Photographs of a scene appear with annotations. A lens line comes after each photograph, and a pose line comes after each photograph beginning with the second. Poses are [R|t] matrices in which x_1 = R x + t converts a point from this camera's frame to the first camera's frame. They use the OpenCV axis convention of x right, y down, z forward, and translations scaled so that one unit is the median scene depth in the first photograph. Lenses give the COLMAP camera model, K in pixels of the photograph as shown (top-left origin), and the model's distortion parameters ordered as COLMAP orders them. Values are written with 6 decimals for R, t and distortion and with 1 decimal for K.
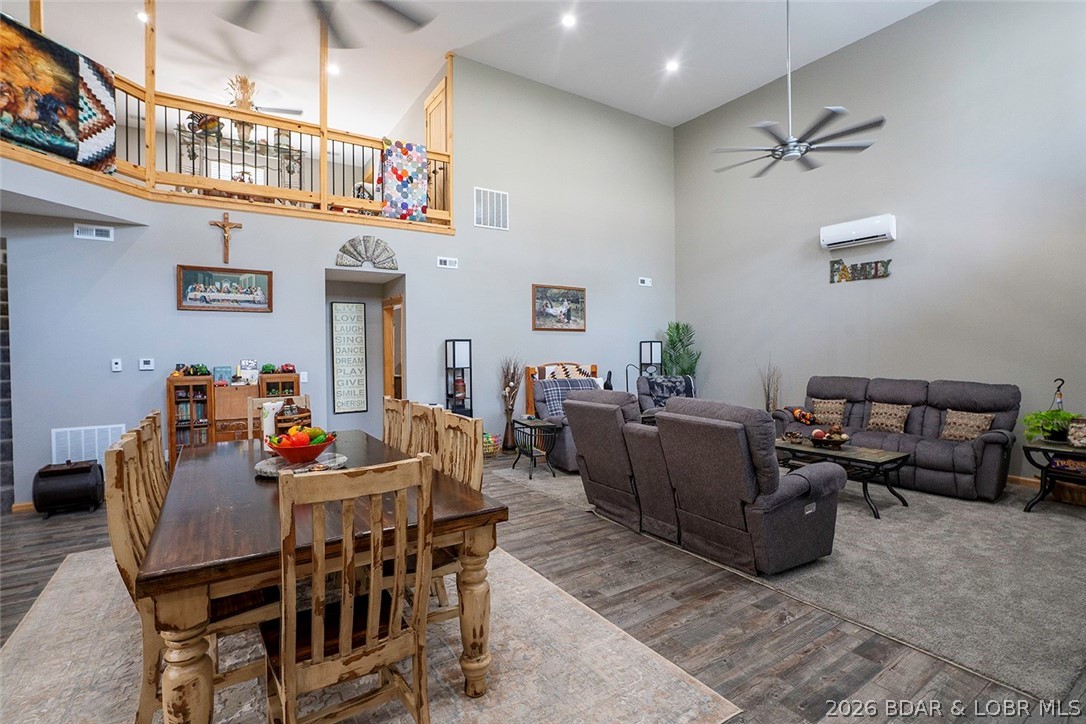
lens RADIAL K [[498.3, 0, 541.7], [0, 498.3, 355.8], [0, 0, 1]] dist [0.002072, 0.000207]
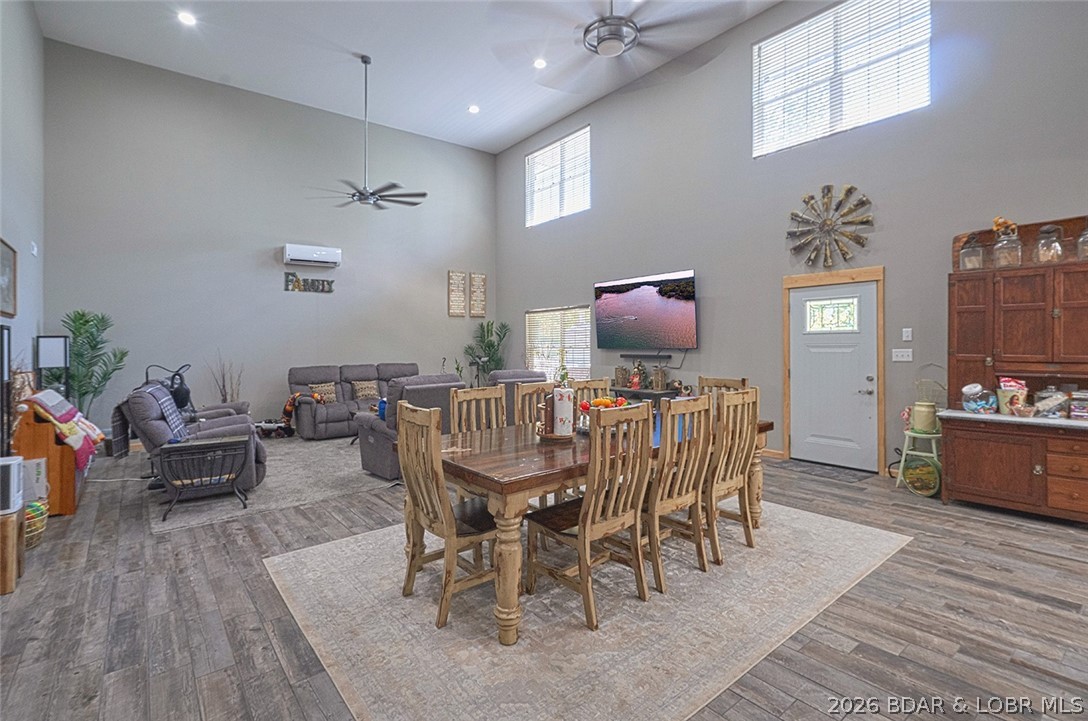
lens RADIAL K [[499.2, 0, 542.4], [0, 499.2, 351.6], [0, 0, 1]] dist [0.002072, 0.000207]
pose [[-0.064602, -0.013881, 0.997815, -0.720238], [0.024318, 0.999584, 0.015480, -0.001008], [-0.997615, 0.025264, -0.064238, 0.494161]]
